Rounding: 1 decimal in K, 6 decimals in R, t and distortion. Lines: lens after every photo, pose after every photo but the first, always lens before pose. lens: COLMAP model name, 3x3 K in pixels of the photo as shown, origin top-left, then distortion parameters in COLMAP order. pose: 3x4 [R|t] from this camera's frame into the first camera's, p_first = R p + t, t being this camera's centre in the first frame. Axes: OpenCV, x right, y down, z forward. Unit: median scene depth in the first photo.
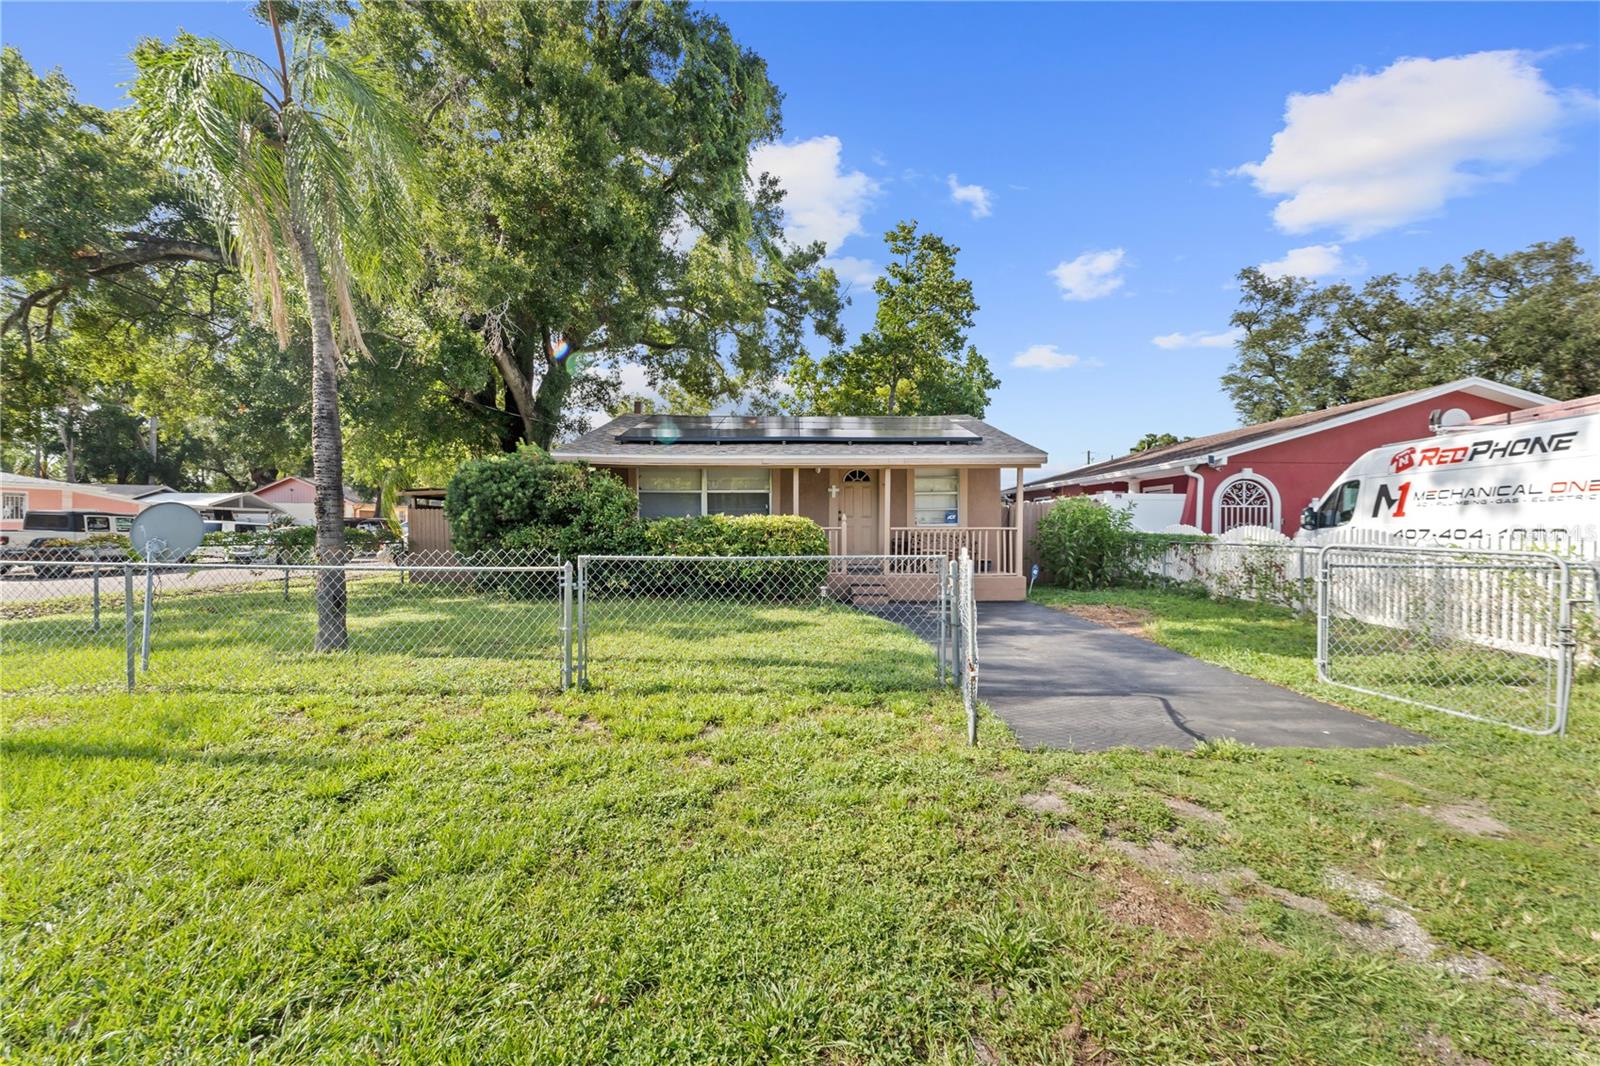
lens RADIAL K [[635.7, 0, 794.4], [0, 635.7, 531.6], [0, 0, 1]] dist [0.000816, 0.000284]
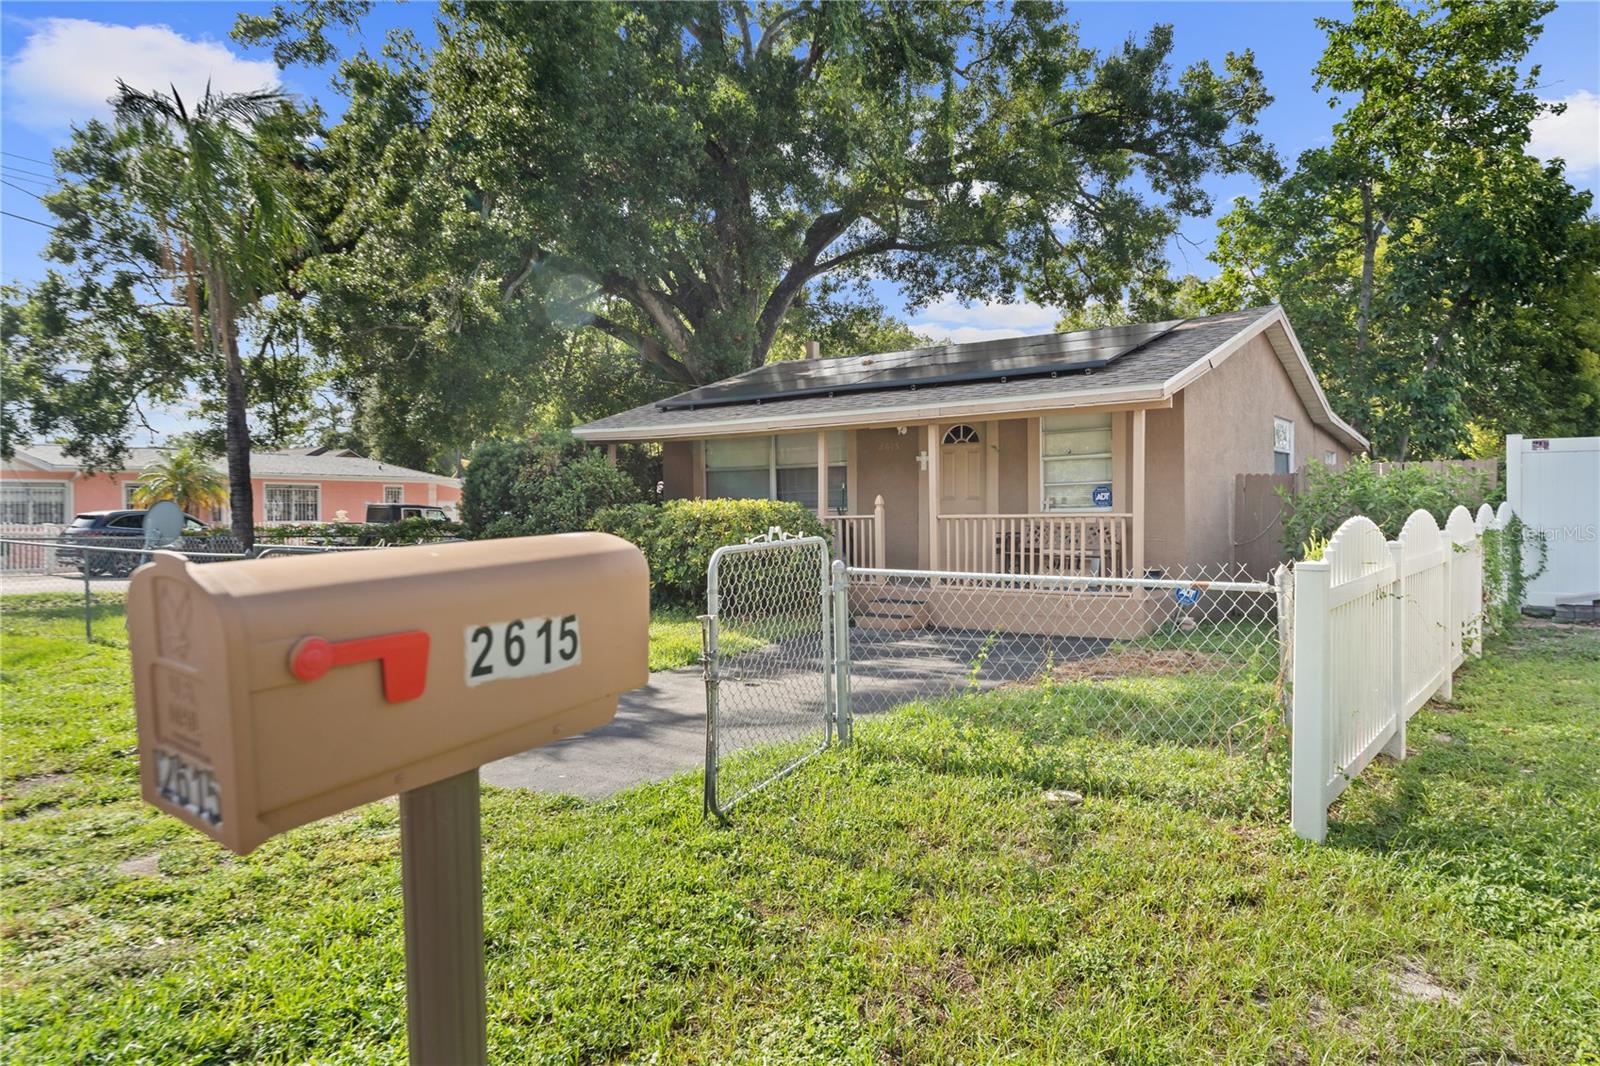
lens RADIAL K [[1050.6, 0, 800.0], [0, 1050.6, 533.0], [0, 0, 1]] dist [-0.001745, 0.001213]
pose [[0.801530, 0.003243, -0.597945, 0.542226], [0.002811, 0.999954, 0.009192, 0.001322], [0.597947, -0.009048, 0.801484, 0.044893]]
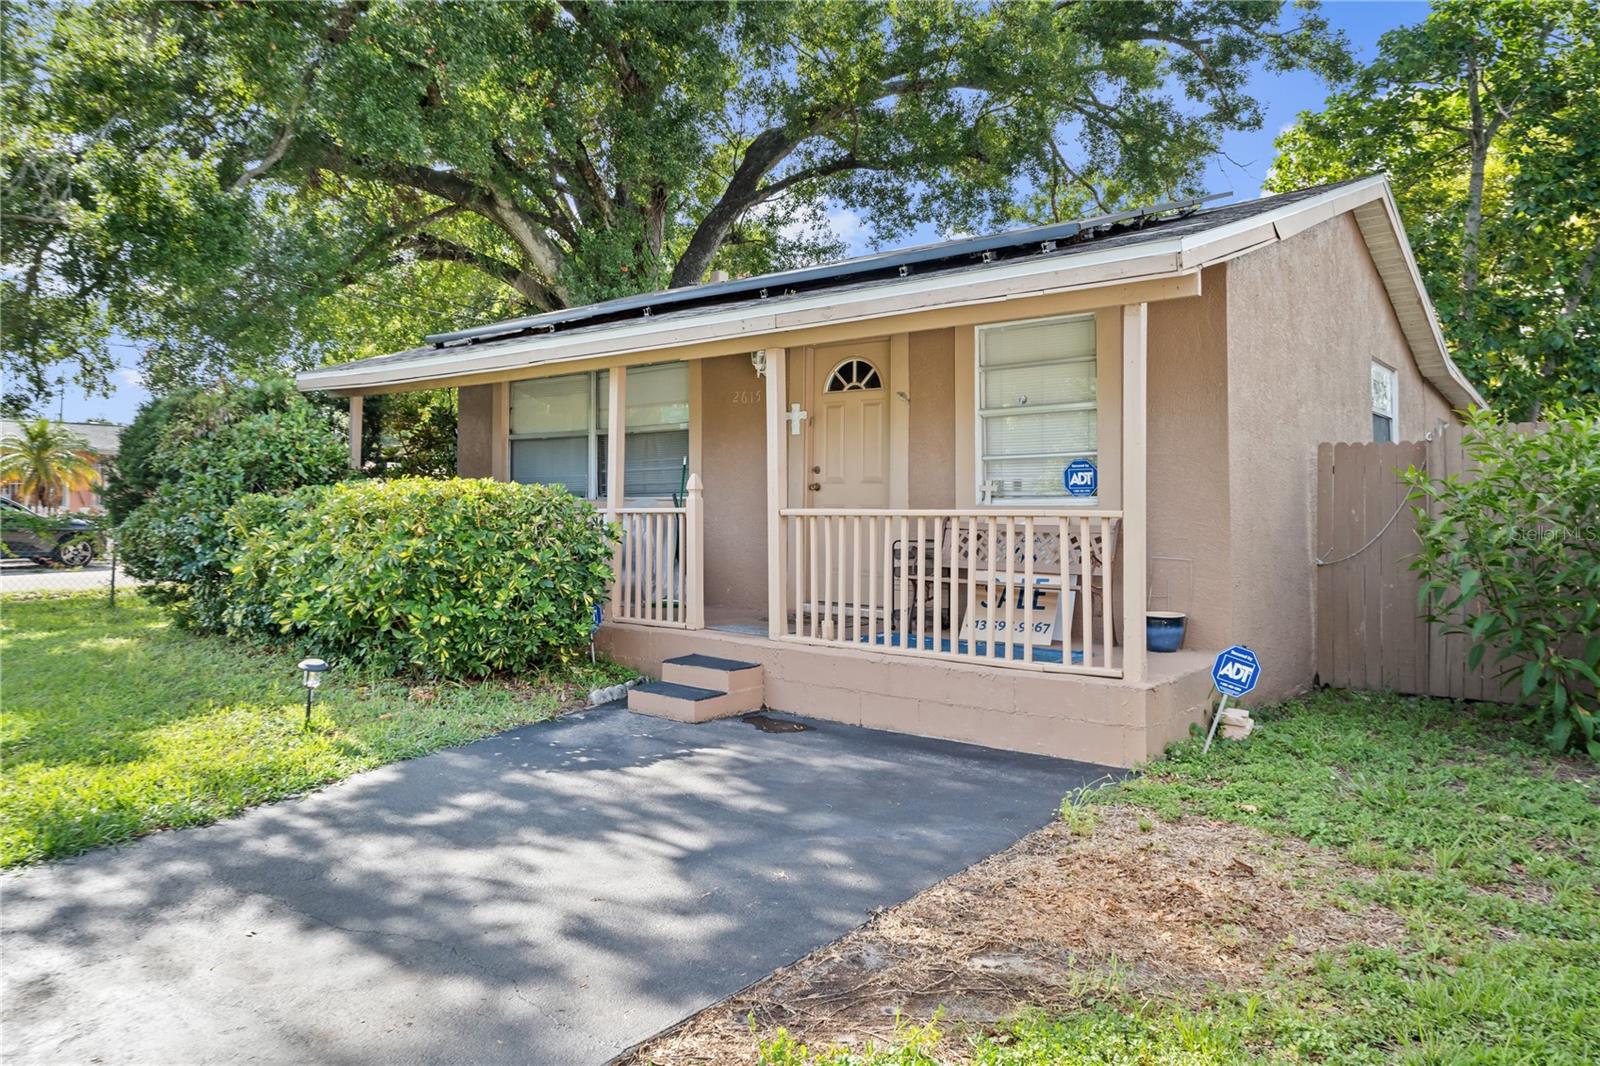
lens RADIAL K [[1059.0, 0, 799.3], [0, 1059.0, 472.3], [0, 0, 1]] dist [-0.002271, -0.002721]
pose [[0.778655, -0.018250, -0.627187, 0.429395], [-0.006571, 0.999285, -0.037235, -0.003926], [0.627418, 0.033114, 0.777978, 0.428063]]
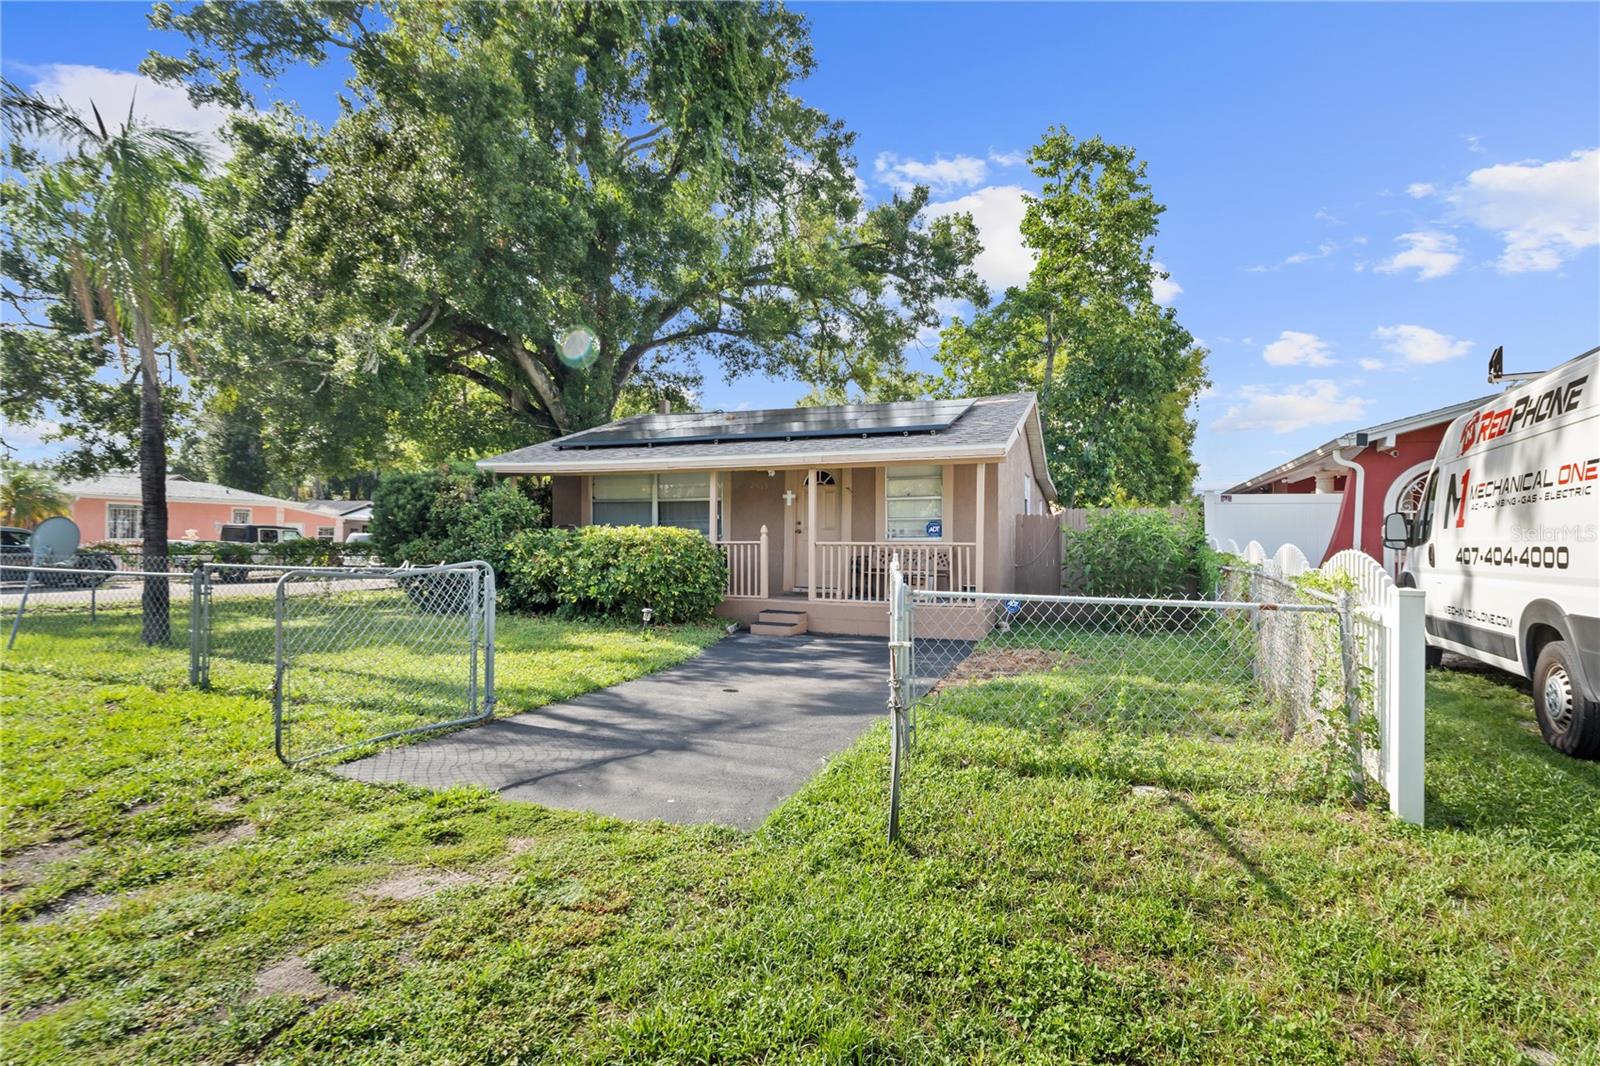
lens RADIAL K [[792.6, 0, 793.5], [0, 792.6, 527.7], [0, 0, 1]] dist [0.000994, 0.000659]
pose [[0.930819, -0.001290, -0.365477, 0.392879], [-0.008120, 0.999674, -0.024209, 0.000211], [0.365389, 0.025502, 0.930505, 0.043667]]
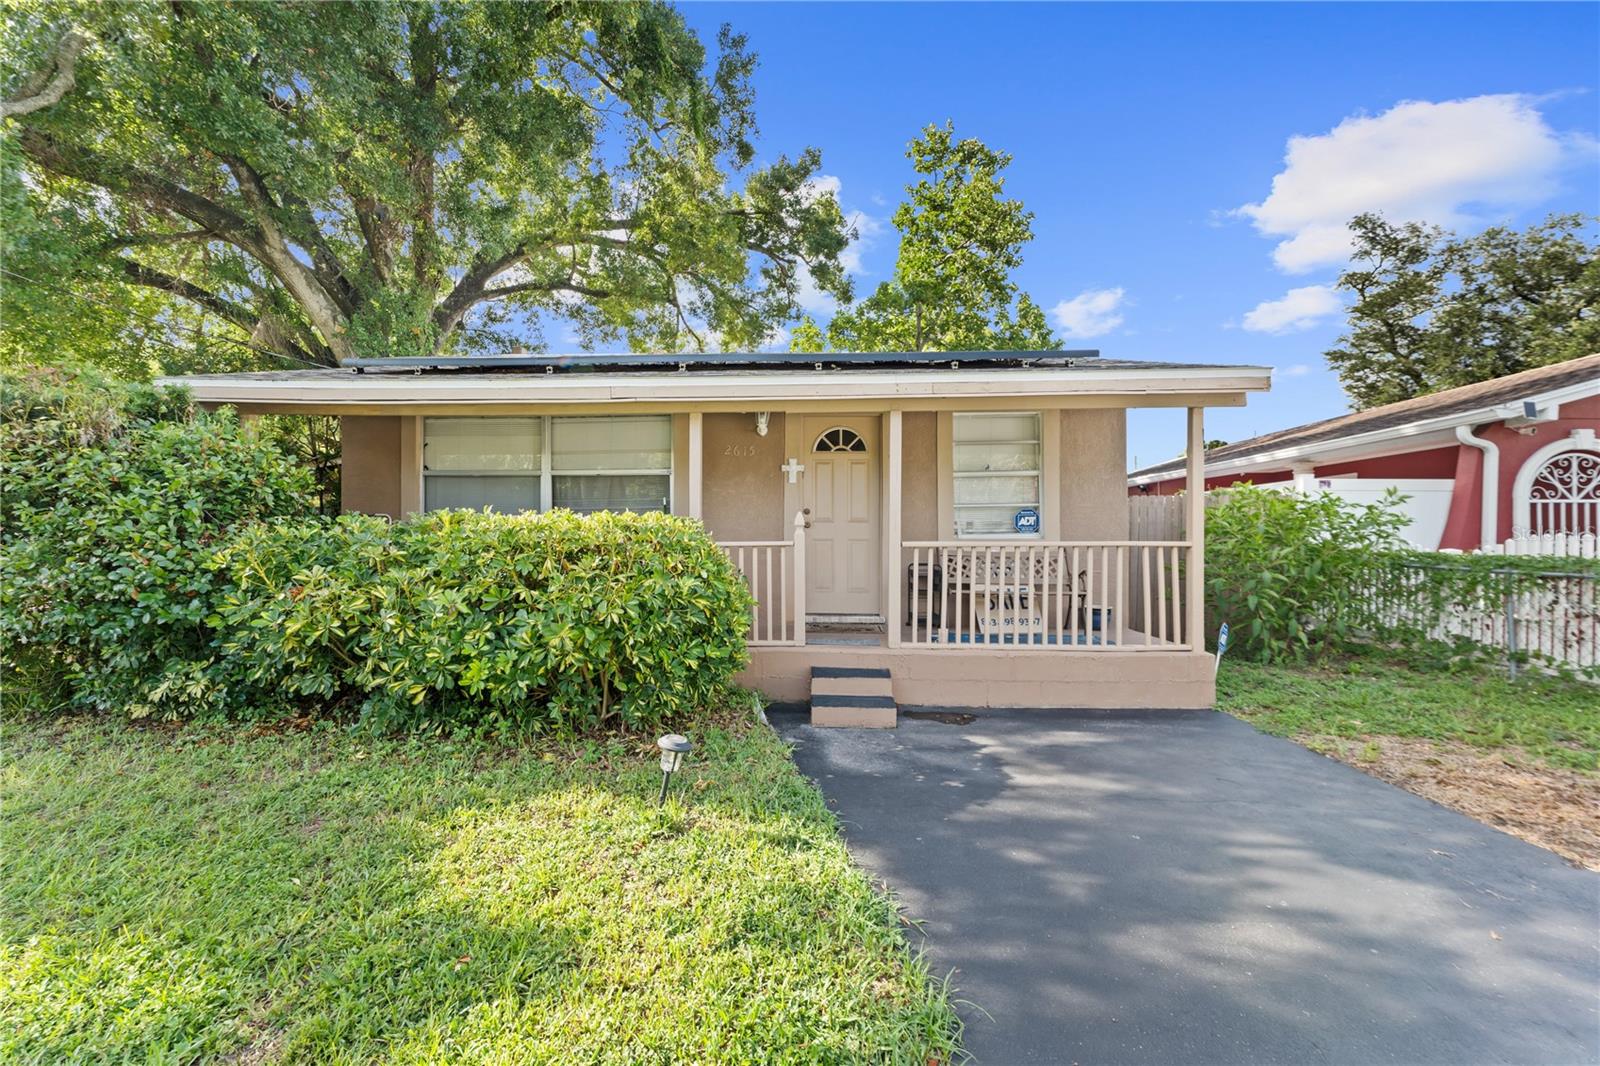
lens RADIAL K [[635.7, 0, 794.4], [0, 635.7, 531.6], [0, 0, 1]] dist [0.000816, 0.000284]
pose [[0.999159, -0.001332, -0.040973, 0.074478], [0.000540, 0.999813, -0.019353, -0.004055], [0.040991, 0.019314, 0.998973, 0.437546]]
